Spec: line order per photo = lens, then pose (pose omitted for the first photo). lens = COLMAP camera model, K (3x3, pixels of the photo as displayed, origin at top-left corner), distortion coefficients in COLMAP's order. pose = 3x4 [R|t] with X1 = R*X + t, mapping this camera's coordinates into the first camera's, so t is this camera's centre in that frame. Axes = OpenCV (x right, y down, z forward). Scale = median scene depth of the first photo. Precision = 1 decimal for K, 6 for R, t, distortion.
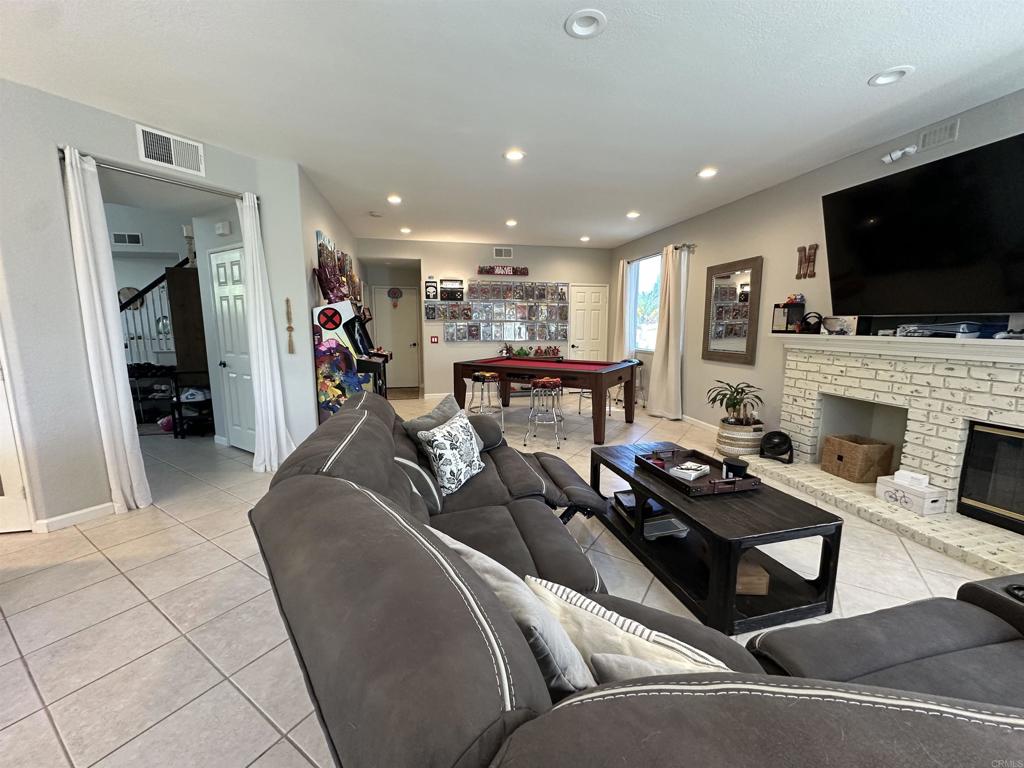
lens RADIAL K [[408.4, 0, 512.0], [0, 408.4, 384.0], [0, 0, 1]] dist [-0.004727, 0.000672]
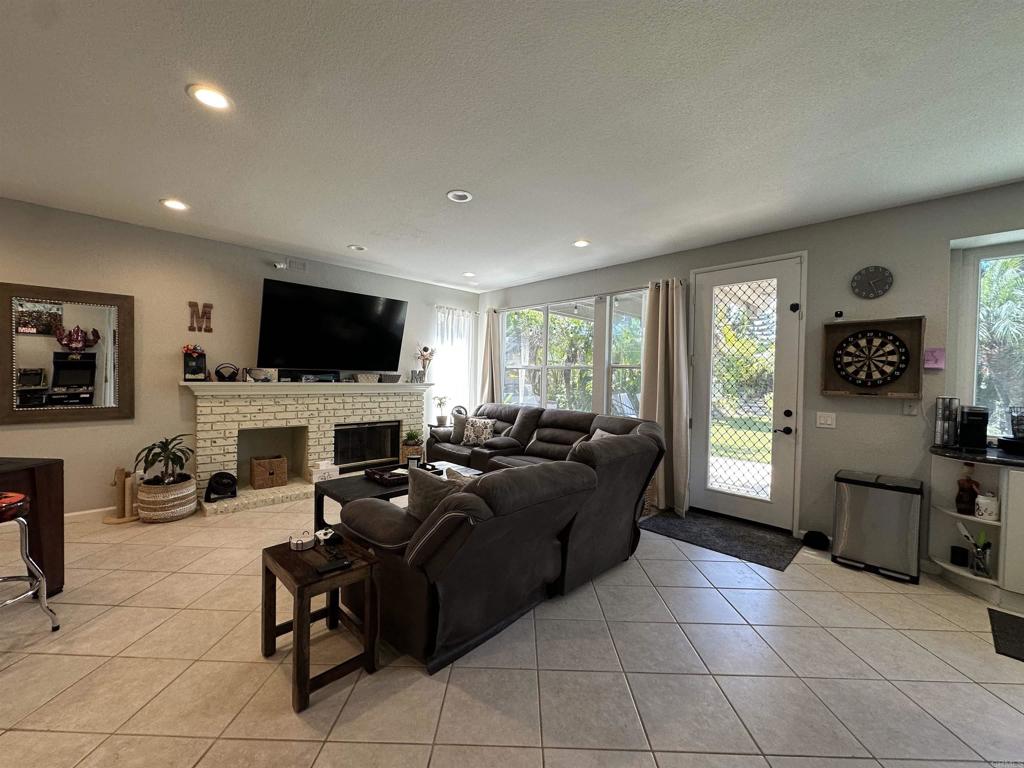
lens RADIAL K [[408.4, 0, 512.0], [0, 408.4, 384.0], [0, 0, 1]] dist [-0.004727, 0.000672]
pose [[-0.523195, -0.023604, 0.851886, -0.204507], [0.105697, 0.990101, 0.092349, -0.041045], [-0.845633, 0.138358, -0.515521, 0.271282]]
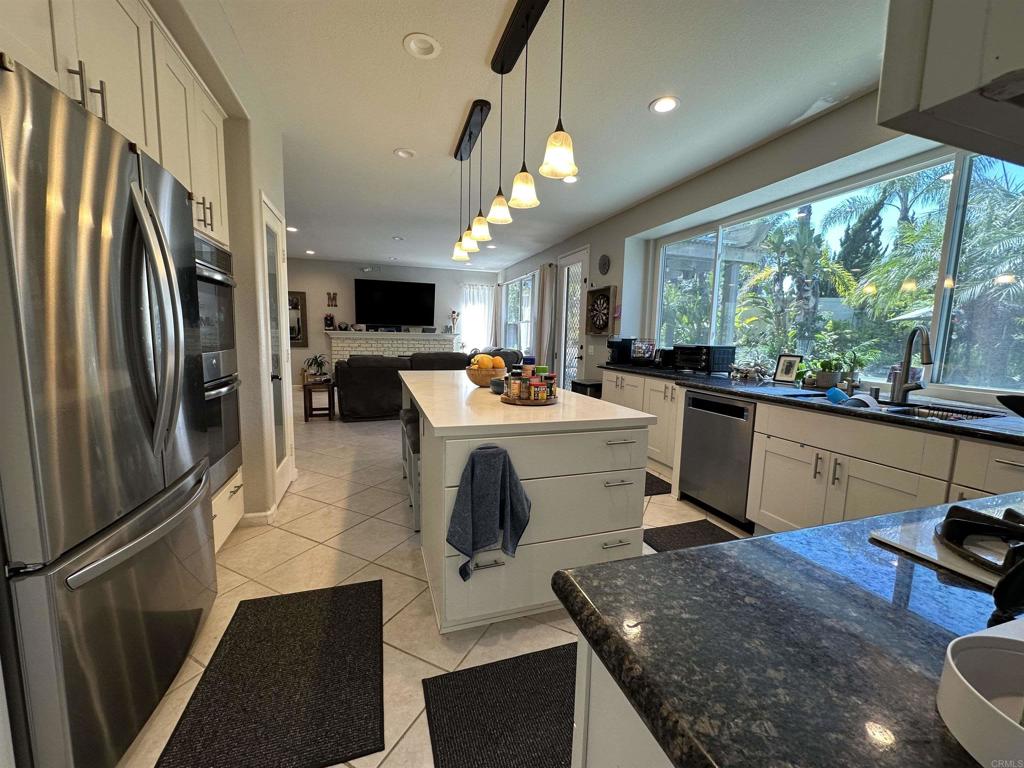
lens RADIAL K [[408.4, 0, 512.0], [0, 408.4, 384.0], [0, 0, 1]] dist [-0.004727, 0.000672]
pose [[-0.106574, -0.119008, 0.987157, -0.526378], [0.125534, 0.983257, 0.132090, -0.002897], [-0.986349, 0.137999, -0.089850, 0.084199]]
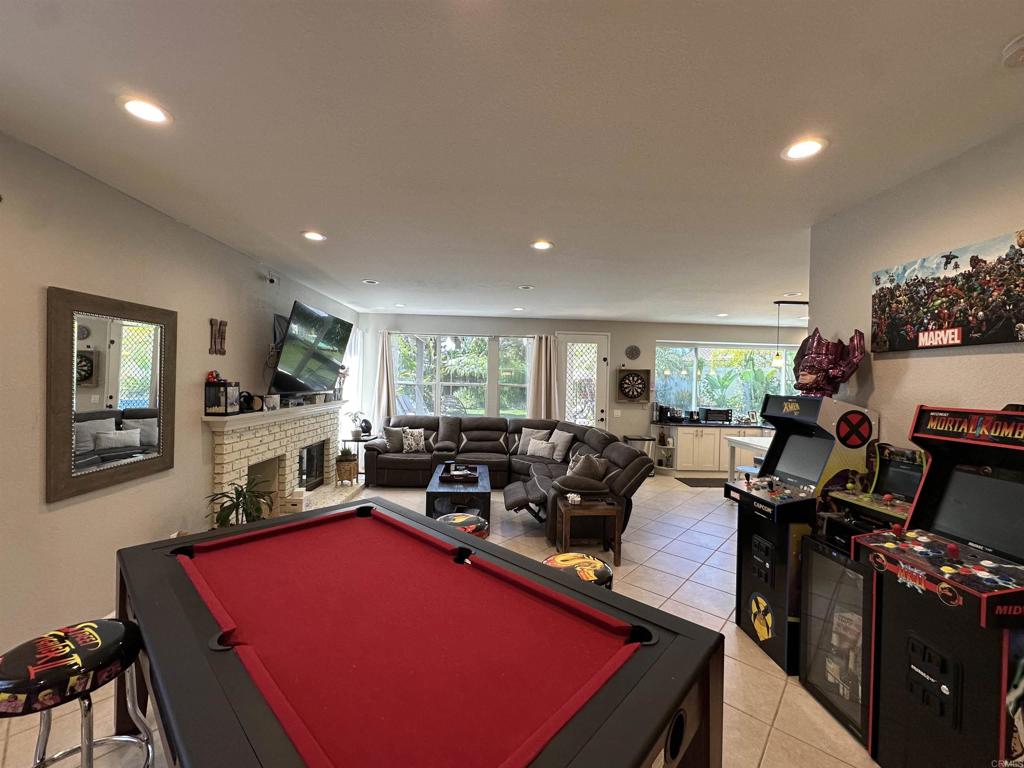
lens RADIAL K [[408.4, 0, 512.0], [0, 408.4, 384.0], [0, 0, 1]] dist [-0.004727, 0.000672]
pose [[-0.986545, -0.024632, 0.161625, -0.024234], [0.000473, 0.988151, 0.153481, -0.103342], [-0.163491, 0.151492, -0.974844, 0.554423]]
